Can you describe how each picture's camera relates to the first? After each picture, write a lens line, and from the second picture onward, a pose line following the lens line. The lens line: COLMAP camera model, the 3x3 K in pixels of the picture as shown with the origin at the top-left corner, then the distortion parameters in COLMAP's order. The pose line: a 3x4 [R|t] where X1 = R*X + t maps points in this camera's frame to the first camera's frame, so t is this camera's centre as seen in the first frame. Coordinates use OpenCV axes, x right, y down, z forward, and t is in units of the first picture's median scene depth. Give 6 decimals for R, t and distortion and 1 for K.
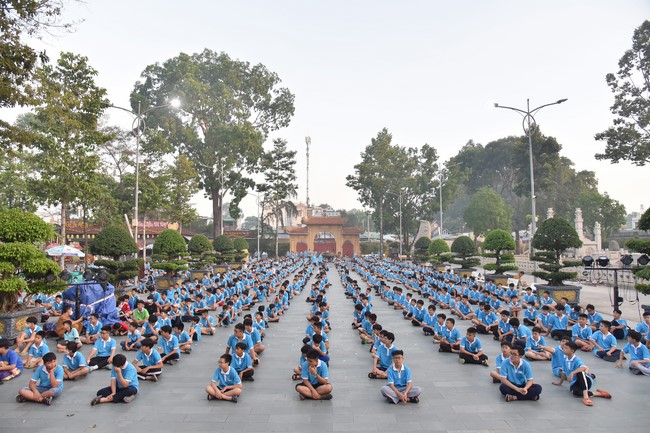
lens RADIAL K [[451.4, 0, 325.0], [0, 451.4, 216.5], [0, 0, 1]] dist [-0.126146, 0.071188]
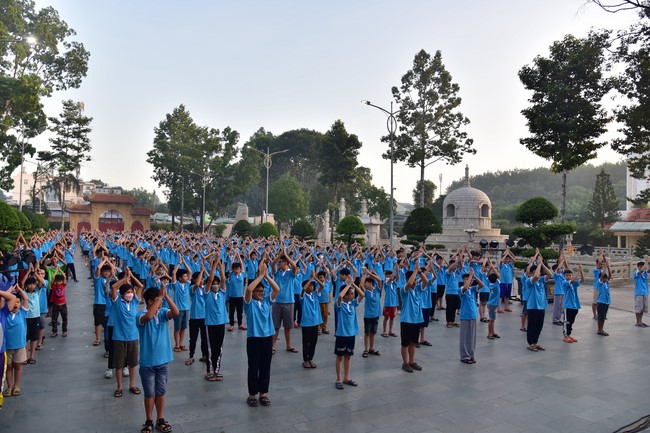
lens RADIAL K [[451.4, 0, 325.0], [0, 451.4, 216.5], [0, 0, 1]] dist [-0.126146, 0.071188]
pose [[0.859542, 0.033173, 0.509987, -0.099144], [-0.052231, 0.998368, 0.023090, 0.003595], [-0.508389, -0.046484, 0.859872, 0.026639]]
